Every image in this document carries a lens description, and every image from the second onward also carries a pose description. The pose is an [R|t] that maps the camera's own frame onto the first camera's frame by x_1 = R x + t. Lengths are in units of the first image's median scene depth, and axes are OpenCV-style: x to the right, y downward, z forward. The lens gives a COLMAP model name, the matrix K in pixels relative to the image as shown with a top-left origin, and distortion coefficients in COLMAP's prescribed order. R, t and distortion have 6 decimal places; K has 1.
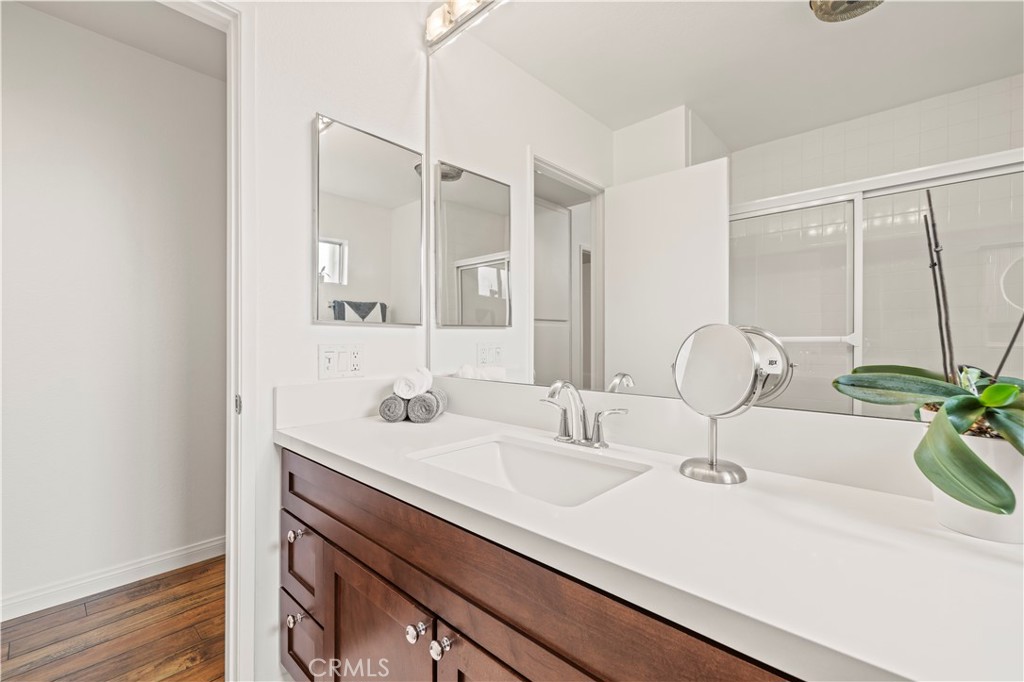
lens RADIAL K [[431.7, 0, 507.7], [0, 431.7, 338.7], [0, 0, 1]] dist [0.000390, 0.000632]
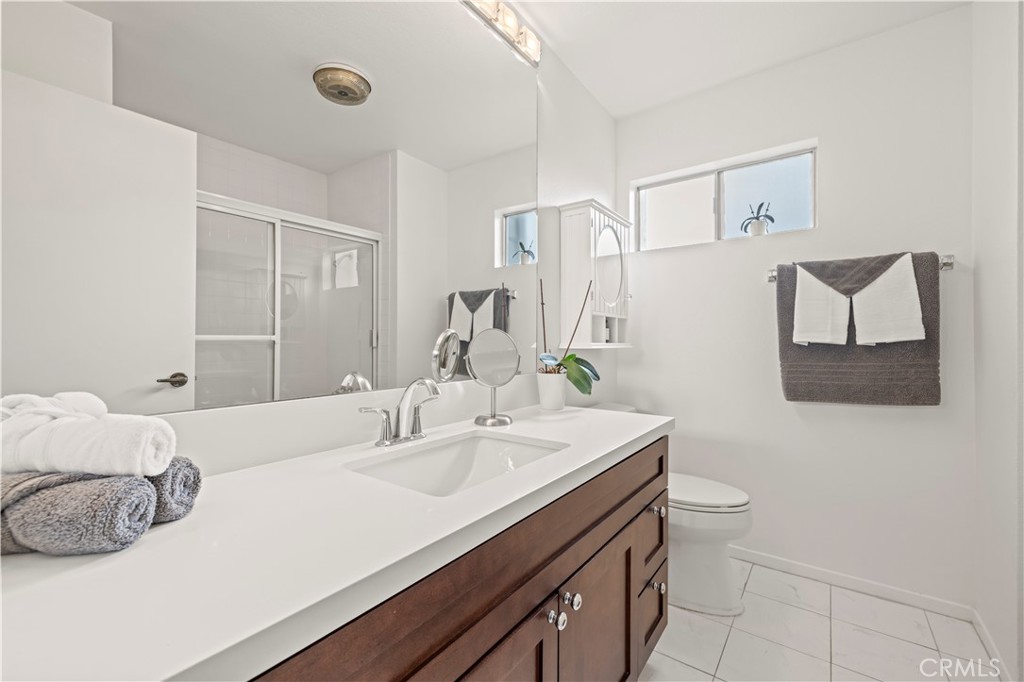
lens RADIAL K [[431.7, 0, 507.7], [0, 431.7, 338.7], [0, 0, 1]] dist [0.000390, 0.000632]
pose [[-0.112057, -0.001901, 0.993700, -0.845600], [-0.007184, 0.999974, 0.001103, -0.004503], [-0.993676, -0.007015, -0.112068, 0.828634]]
